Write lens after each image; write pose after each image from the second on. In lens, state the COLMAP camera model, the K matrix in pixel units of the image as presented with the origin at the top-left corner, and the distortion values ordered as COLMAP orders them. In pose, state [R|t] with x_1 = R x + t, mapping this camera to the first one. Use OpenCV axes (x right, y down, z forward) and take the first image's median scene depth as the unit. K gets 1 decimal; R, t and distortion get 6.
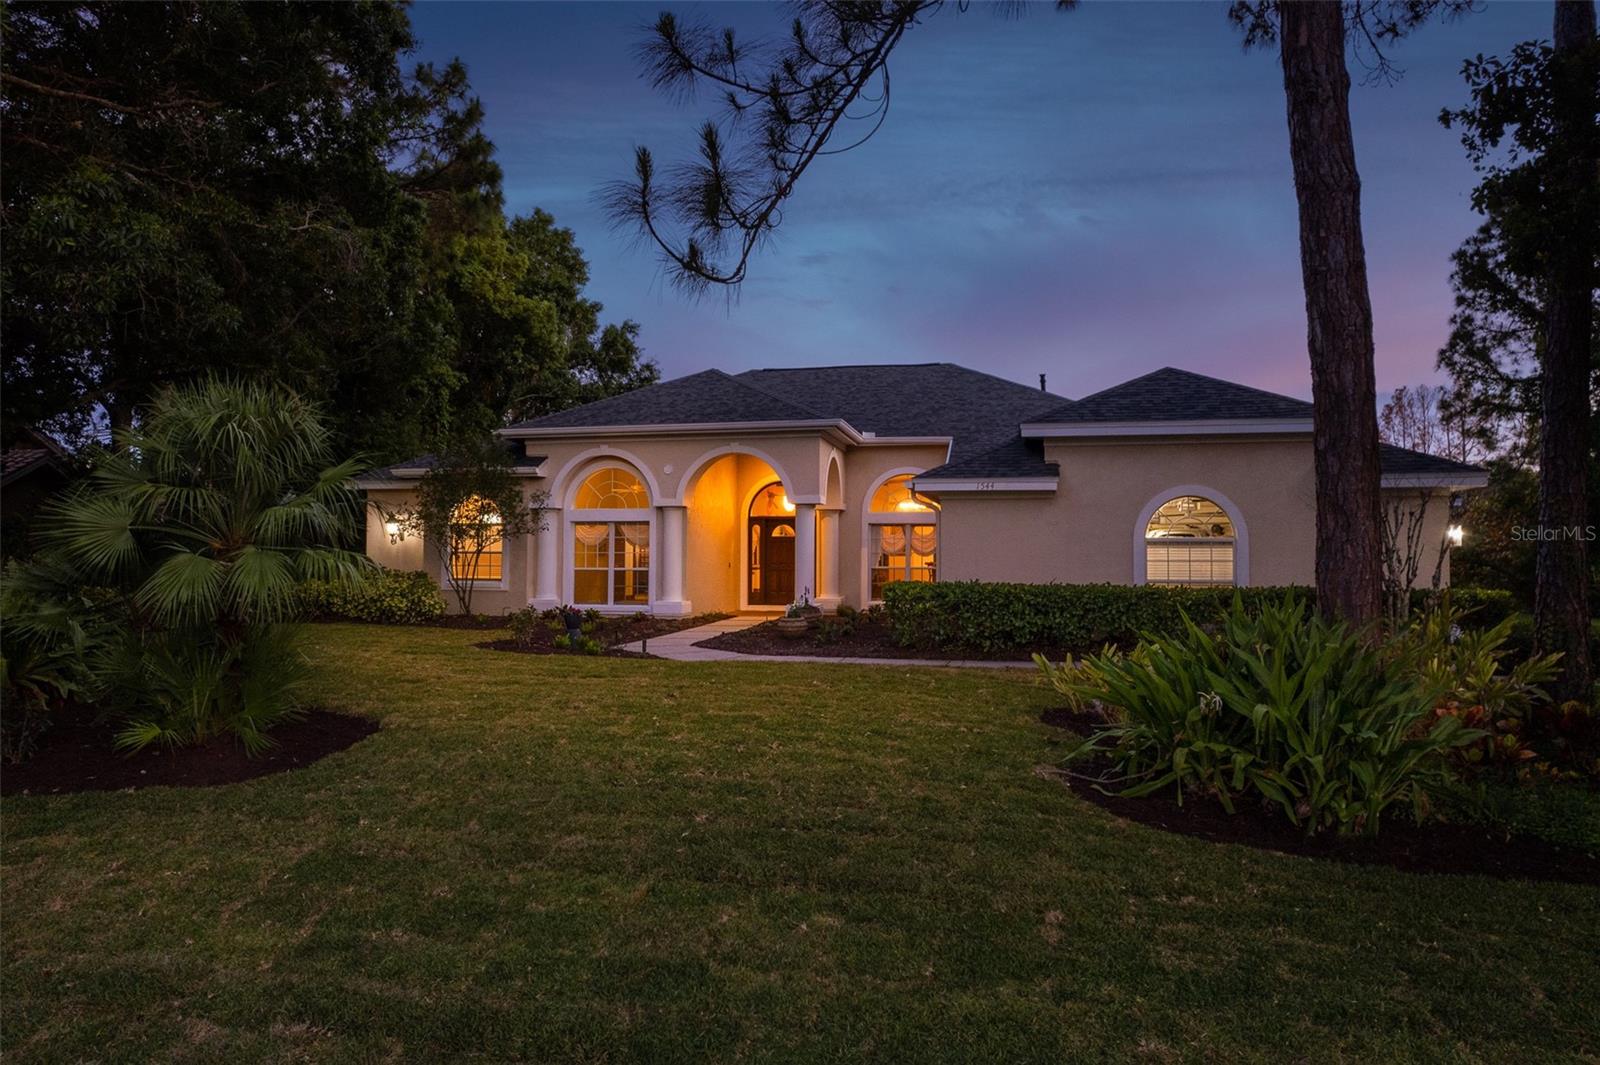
lens RADIAL K [[1021.0, 0, 852.2], [0, 1021.0, 524.9], [0, 0, 1]] dist [-0.029498, 0.050887]
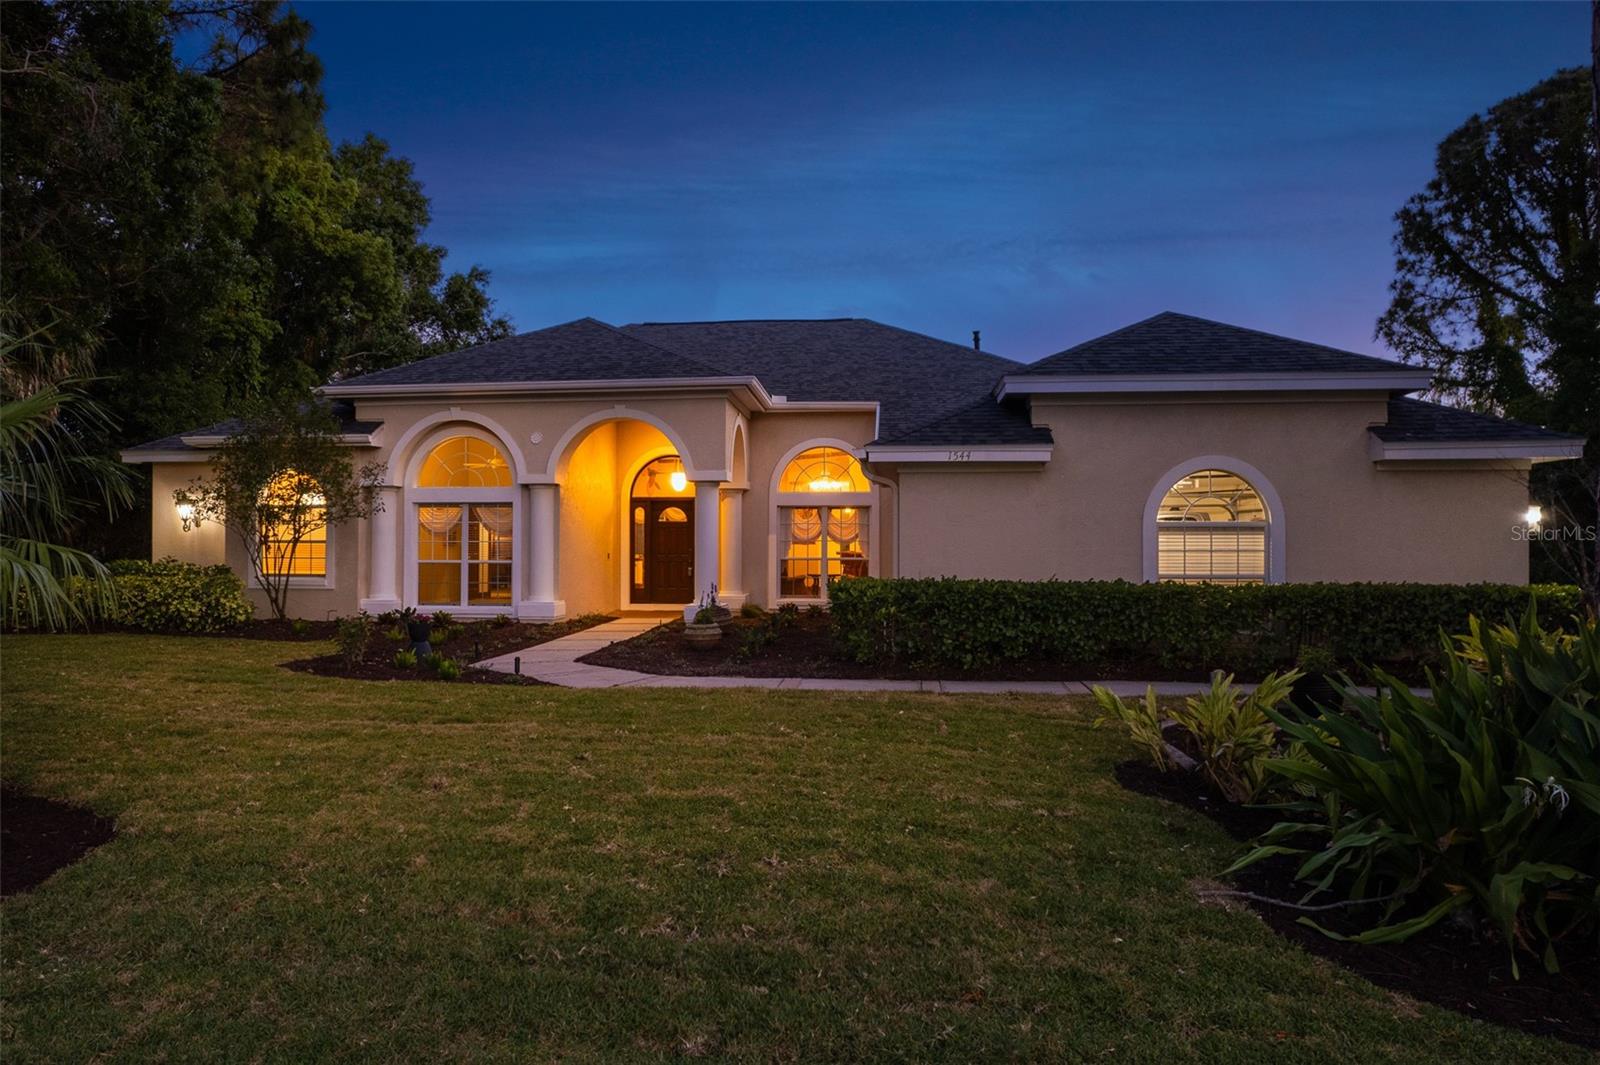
lens RADIAL K [[1006.8, 0, 762.5], [0, 1006.8, 529.2], [0, 0, 1]] dist [-0.039420, 0.030095]
pose [[0.997236, -0.001200, 0.074284, -0.061383], [-0.000107, 0.999845, 0.017595, 0.003686], [-0.074293, -0.017554, 0.997082, 0.194635]]
